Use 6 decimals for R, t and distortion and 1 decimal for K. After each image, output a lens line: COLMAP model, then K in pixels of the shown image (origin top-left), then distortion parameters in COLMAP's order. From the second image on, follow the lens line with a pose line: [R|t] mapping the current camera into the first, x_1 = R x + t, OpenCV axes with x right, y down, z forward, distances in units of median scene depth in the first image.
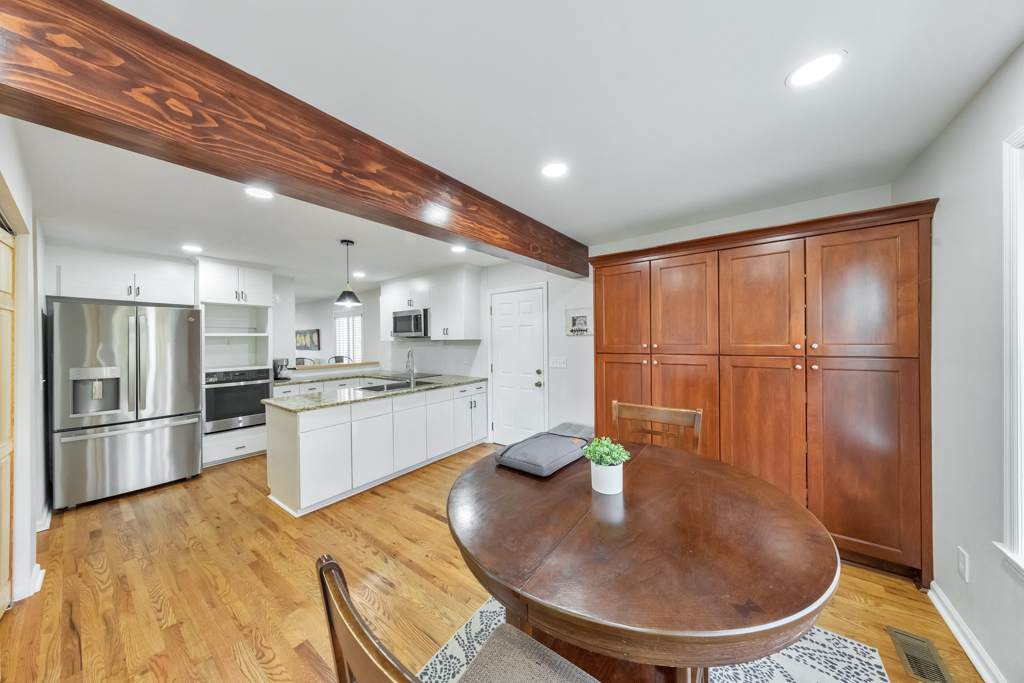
lens RADIAL K [[324.7, 0, 512.7], [0, 324.7, 340.5], [0, 0, 1]] dist [0.007327, -0.000223]
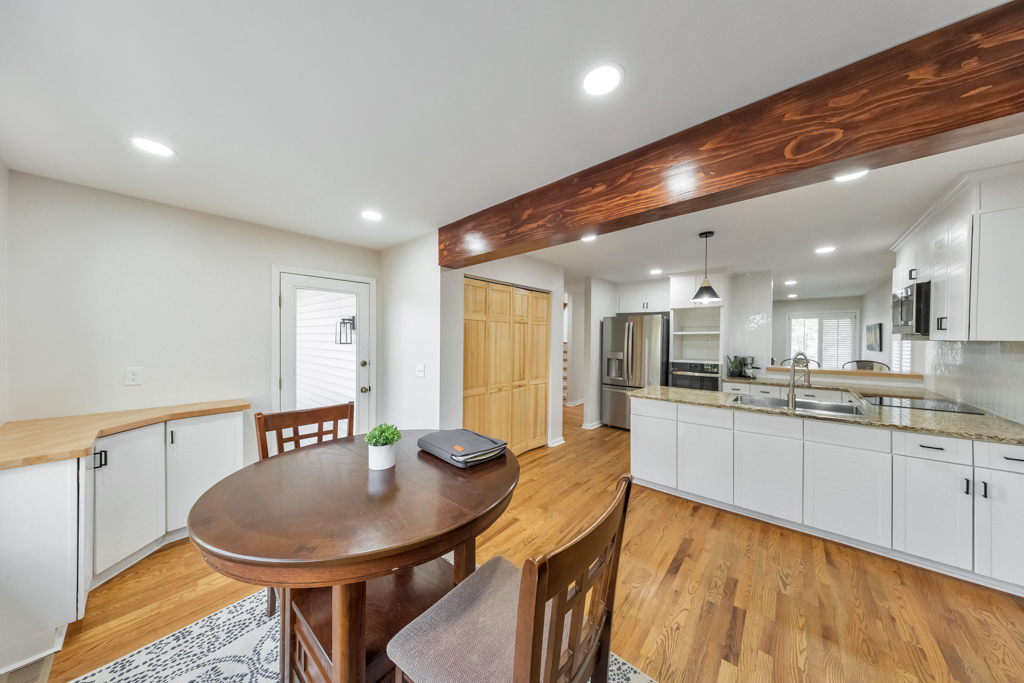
lens RADIAL K [[324.7, 0, 513.5], [0, 324.7, 338.6], [0, 0, 1]] dist [0.007327, -0.000223]
pose [[-0.082996, 0.012390, -0.996473, 0.533352], [-0.006365, 0.999896, 0.012963, -0.011196], [0.996530, 0.007418, -0.082909, 0.588740]]
